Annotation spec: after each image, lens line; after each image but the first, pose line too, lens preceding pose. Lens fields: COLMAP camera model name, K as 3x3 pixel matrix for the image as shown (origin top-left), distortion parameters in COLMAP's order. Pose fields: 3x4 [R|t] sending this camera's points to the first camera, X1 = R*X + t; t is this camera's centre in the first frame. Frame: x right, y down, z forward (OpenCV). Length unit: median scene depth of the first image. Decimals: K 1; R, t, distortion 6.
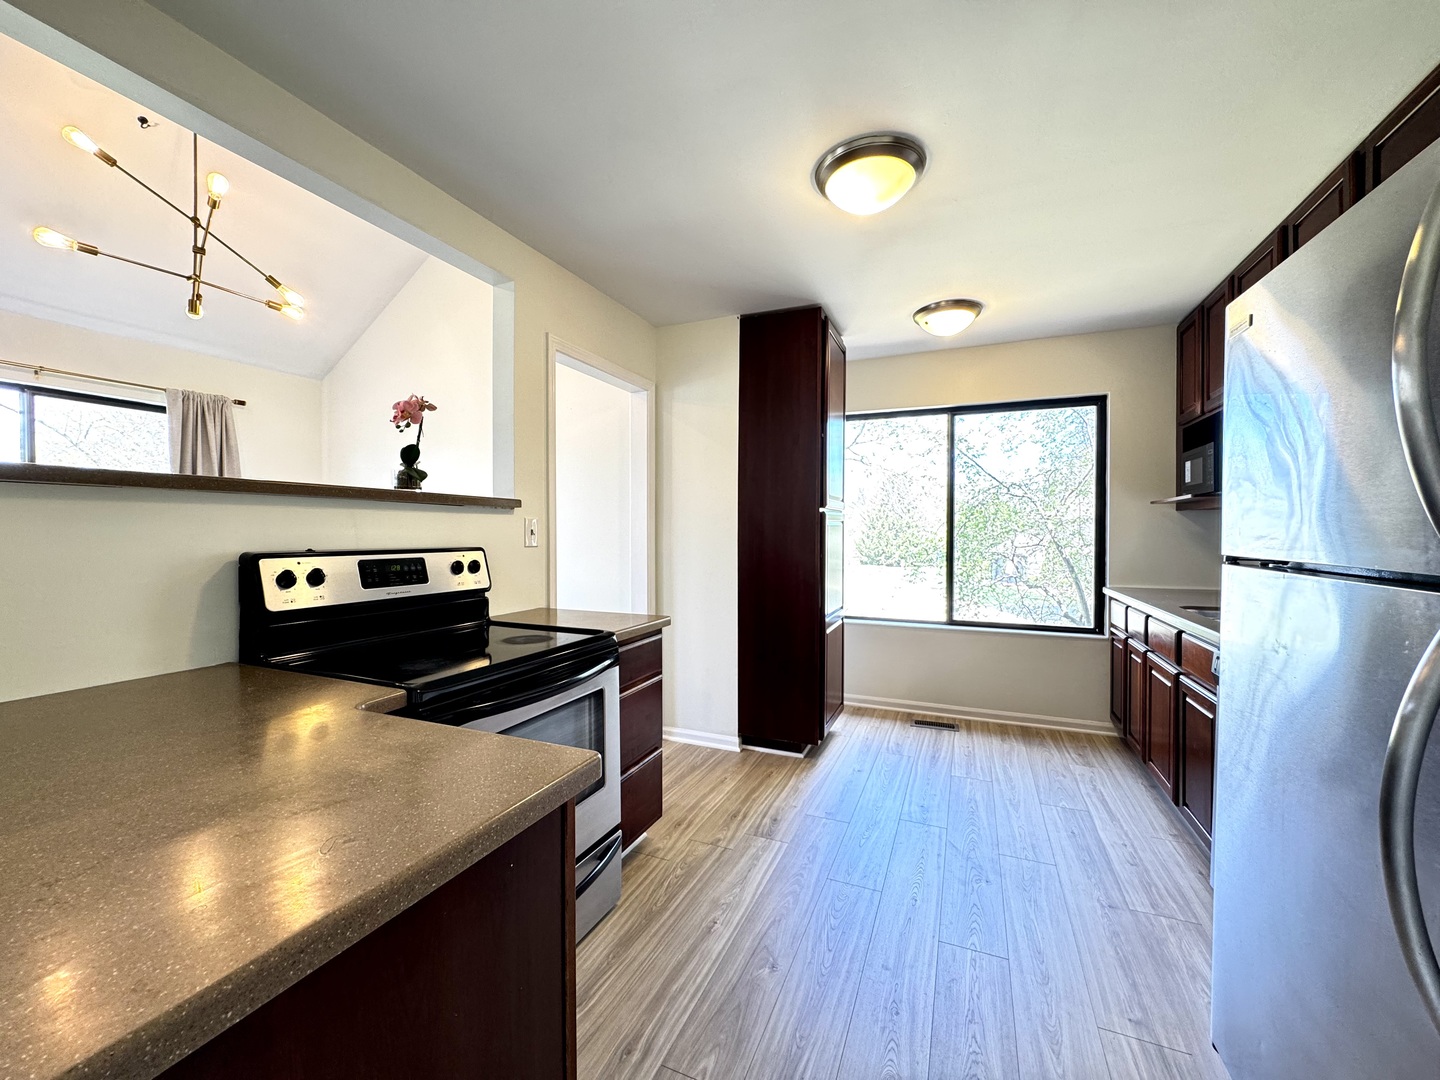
lens RADIAL K [[574.6, 0, 719.3], [0, 574.6, 540.4], [0, 0, 1]] dist [-0.003296, 0.001072]
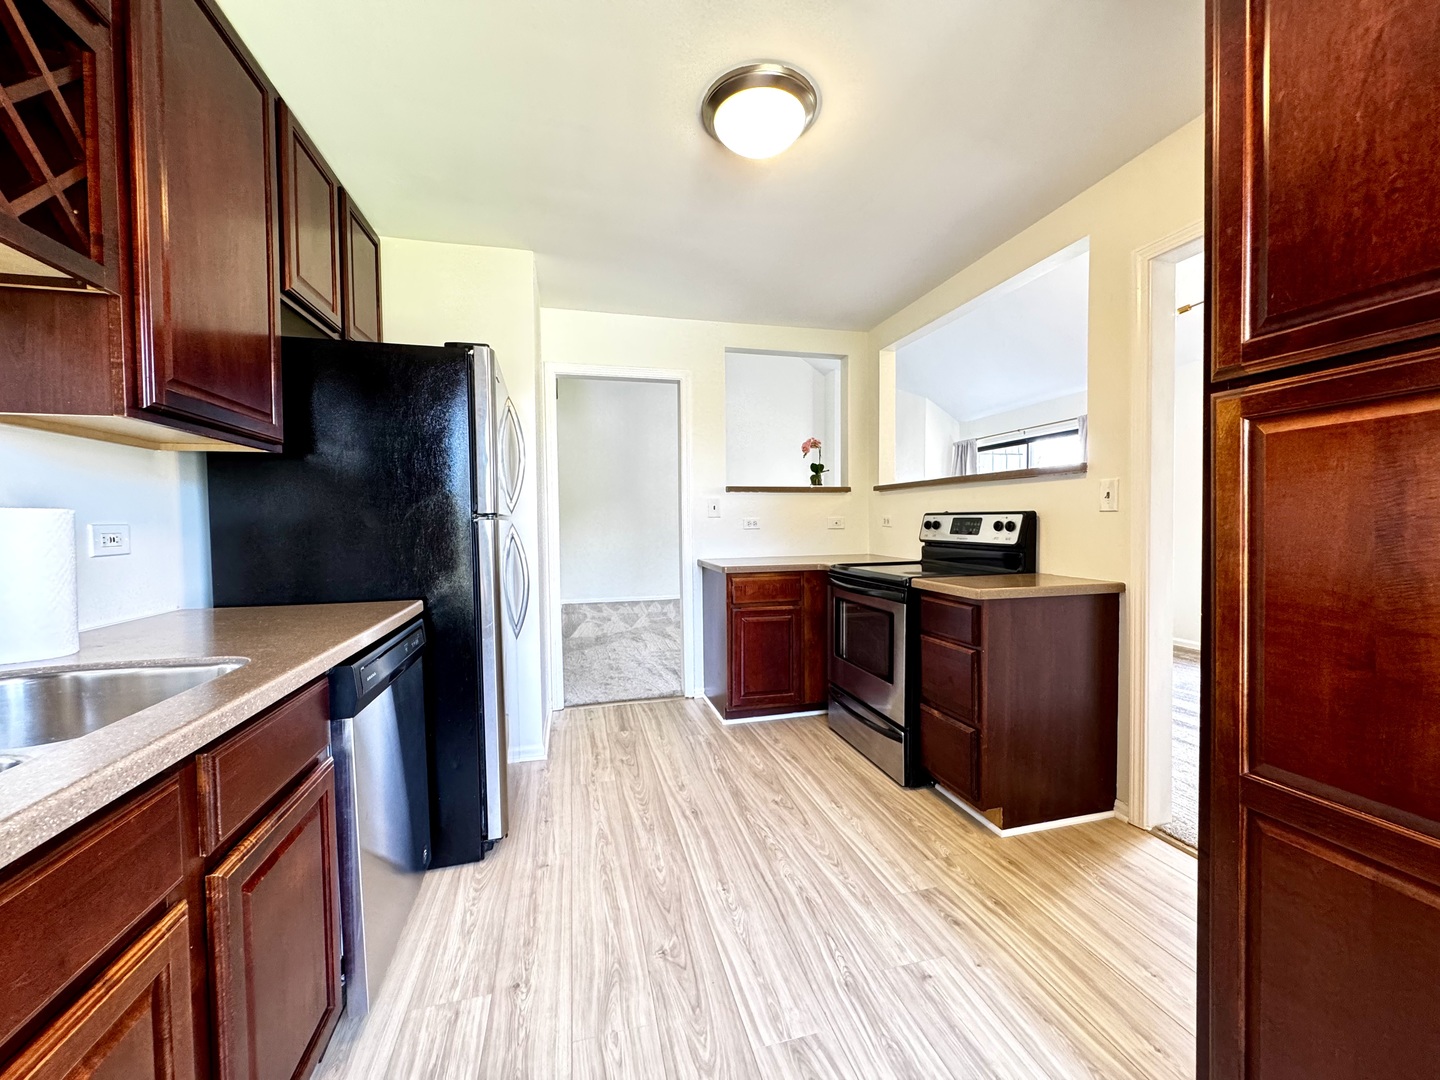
lens RADIAL K [[574.6, 0, 719.4], [0, 574.6, 540.7], [0, 0, 1]] dist [-0.003296, 0.001072]
pose [[-0.790383, 0.028030, -0.611972, 0.668998], [0.000138, 0.998961, 0.045577, 0.015913], [0.612614, 0.035939, -0.789565, 1.270377]]
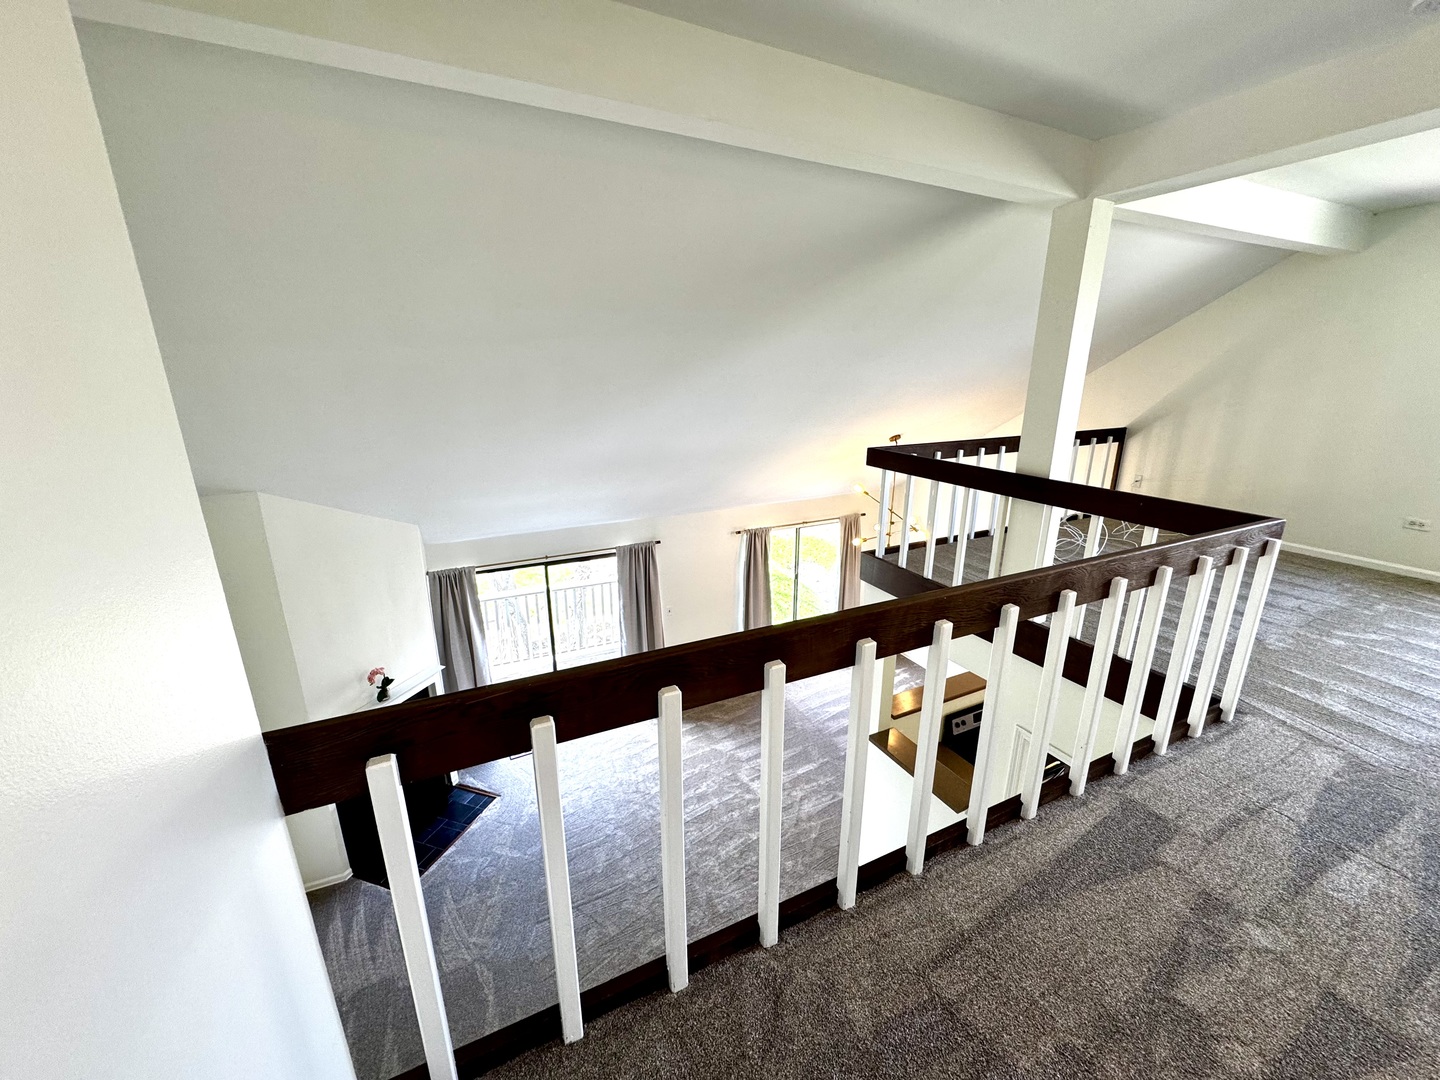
lens RADIAL K [[574.6, 0, 720.3], [0, 574.6, 539.2], [0, 0, 1]] dist [-0.003296, 0.001072]
pose [[0.764629, 0.177974, -0.619409, 0.042487], [-0.006047, 0.963052, 0.269248, -1.084855], [0.644442, -0.202130, 0.737454, -1.246838]]
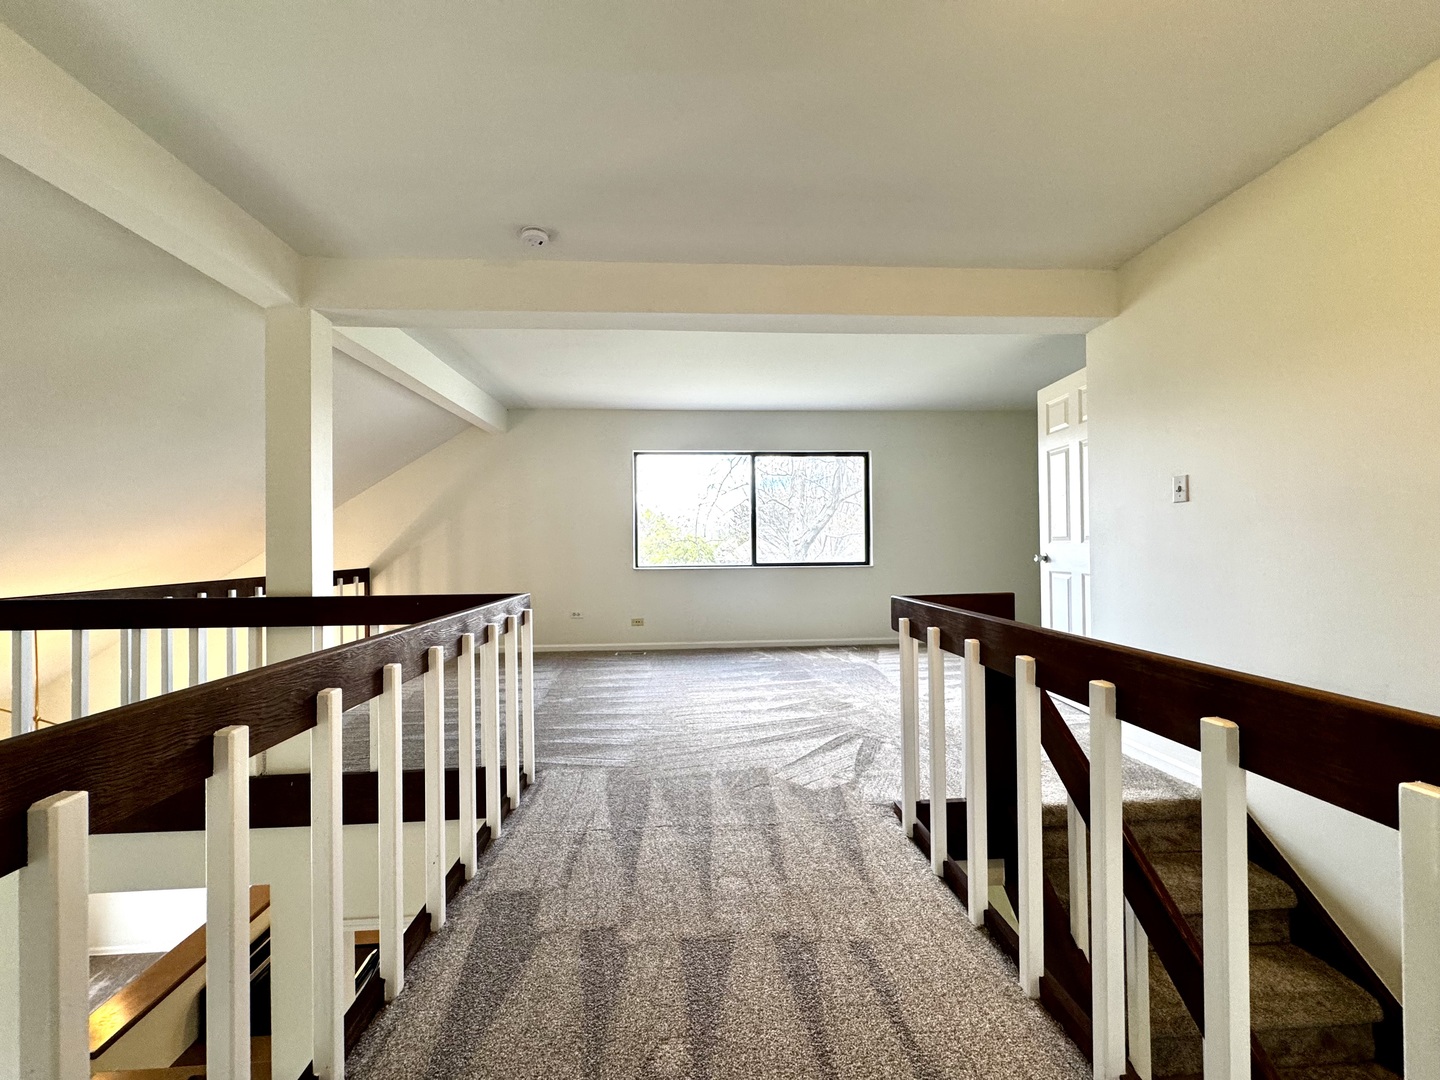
lens RADIAL K [[574.6, 0, 719.5], [0, 574.6, 540.0], [0, 0, 1]] dist [-0.003296, 0.001072]
pose [[0.887447, -0.005835, 0.460874, -0.020674], [0.017405, 0.999631, -0.020858, -0.959340], [-0.460582, 0.026532, 0.887221, -1.152264]]
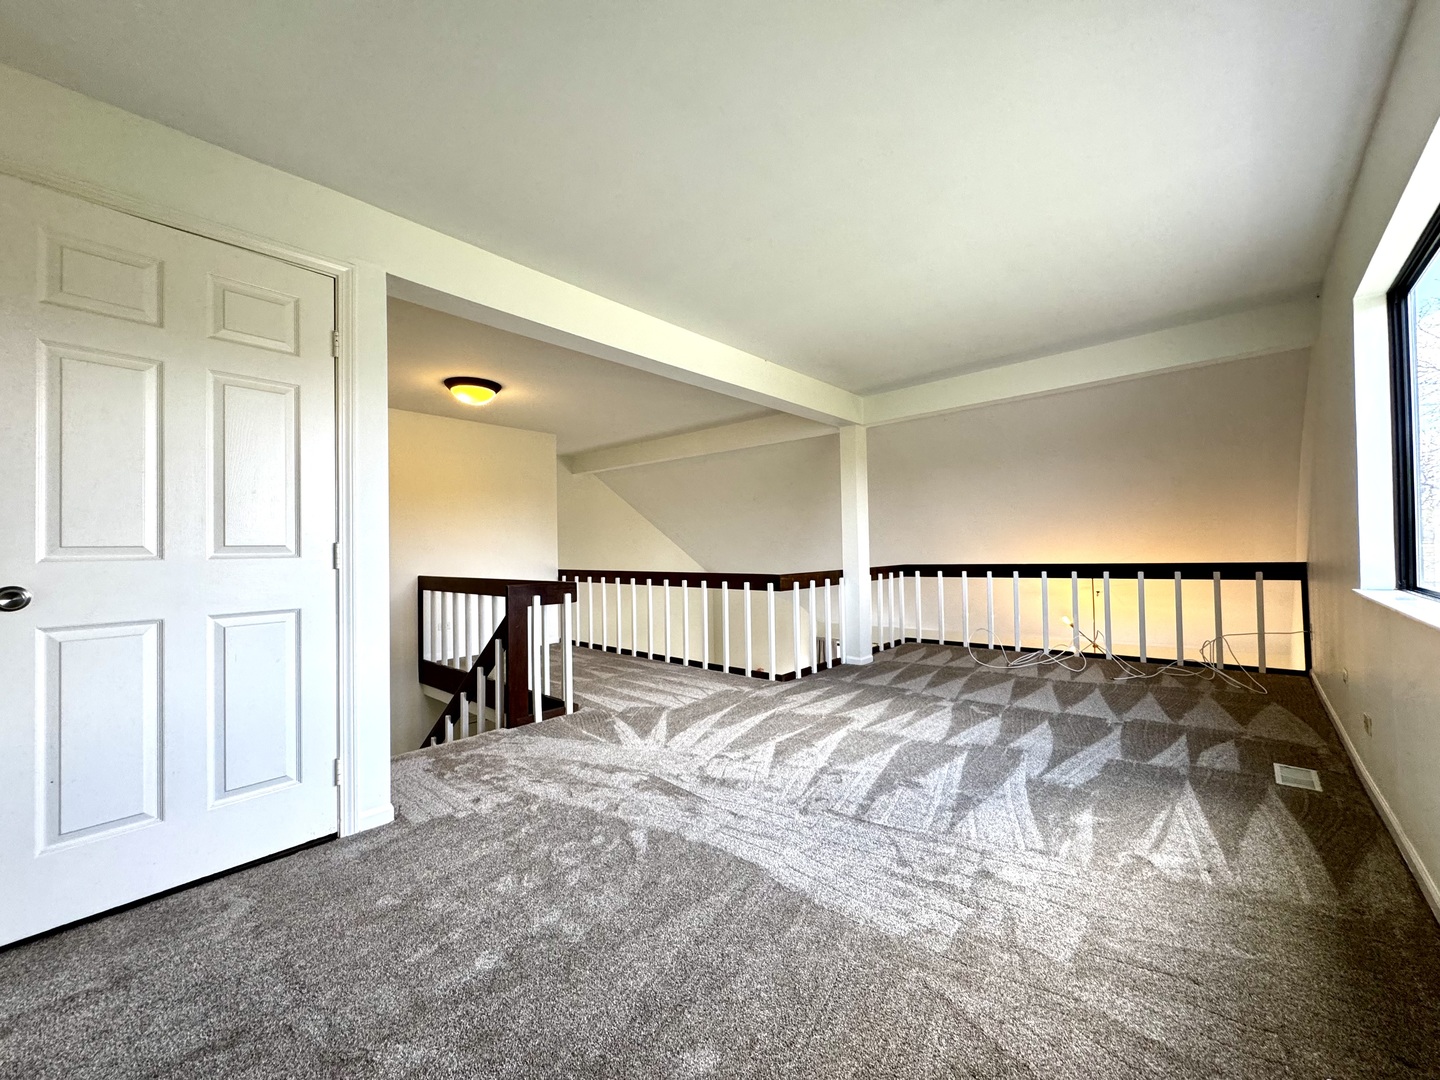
lens RADIAL K [[574.6, 0, 715.5], [0, 574.6, 537.8], [0, 0, 1]] dist [-0.003296, 0.001072]
pose [[-0.323841, -0.021627, -0.945864, 1.846725], [0.008715, 0.999628, -0.025840, -0.964446], [0.946071, -0.016611, -0.323532, 0.280702]]
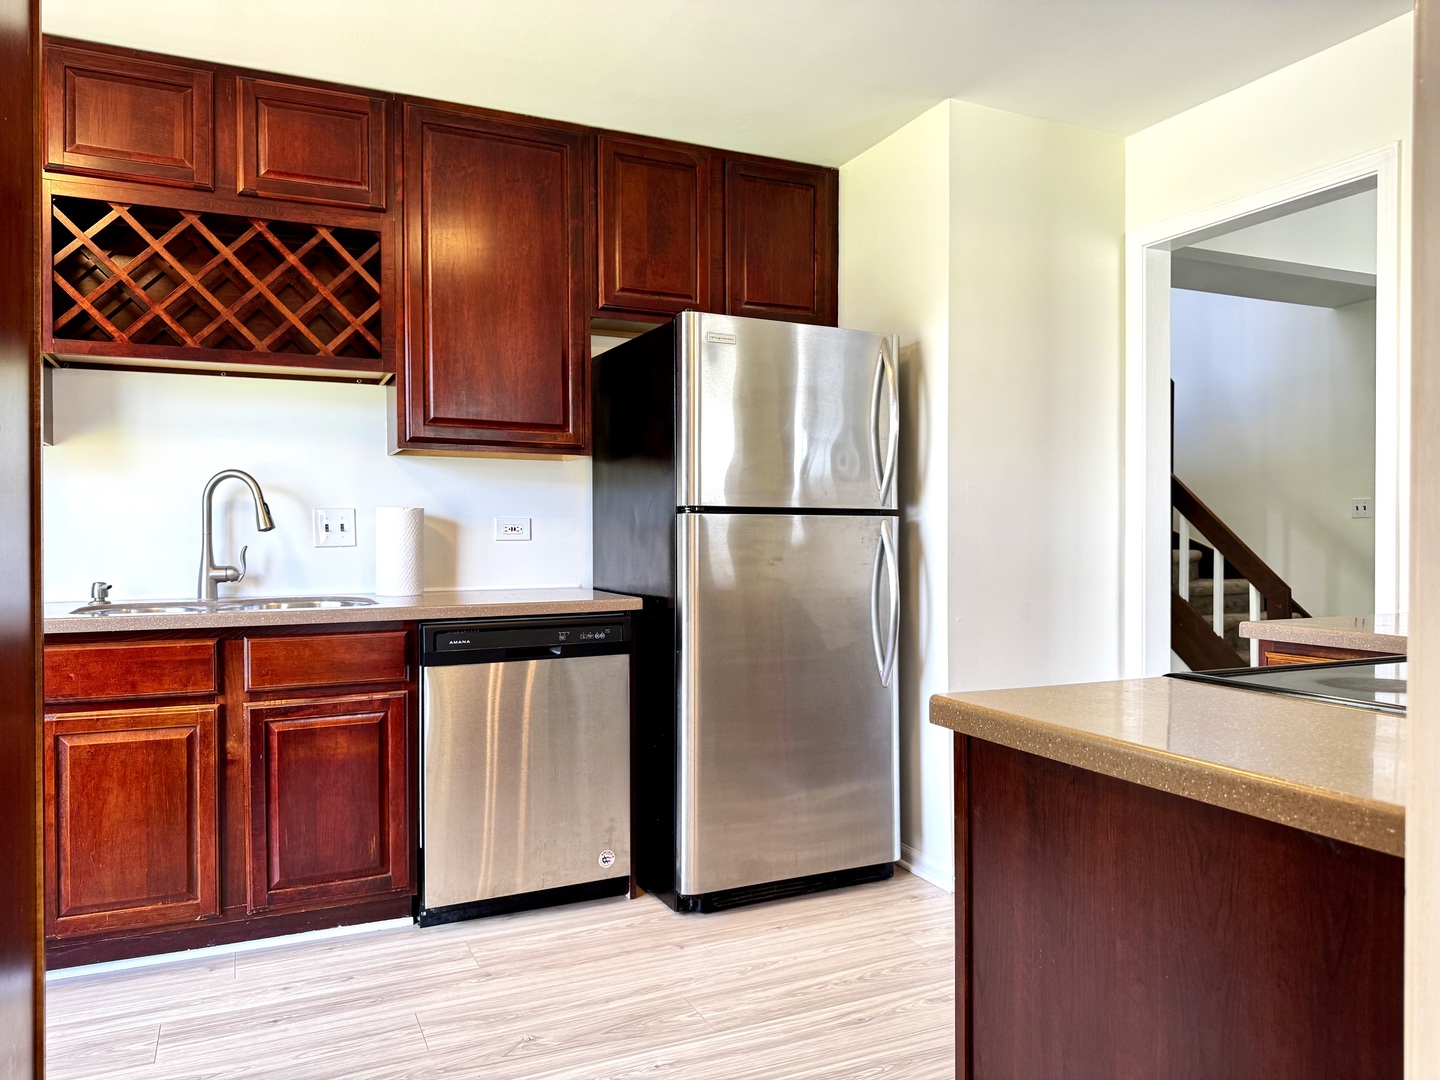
lens RADIAL K [[1033.9, 0, 725.6], [0, 1033.9, 537.4], [0, 0, 1]] dist [0.011363, 0.000879]
pose [[-0.751487, -0.008516, 0.659693, -0.333277], [0.008811, 0.999698, 0.022942, 0.022147], [-0.659689, 0.023053, -0.751185, 1.325724]]
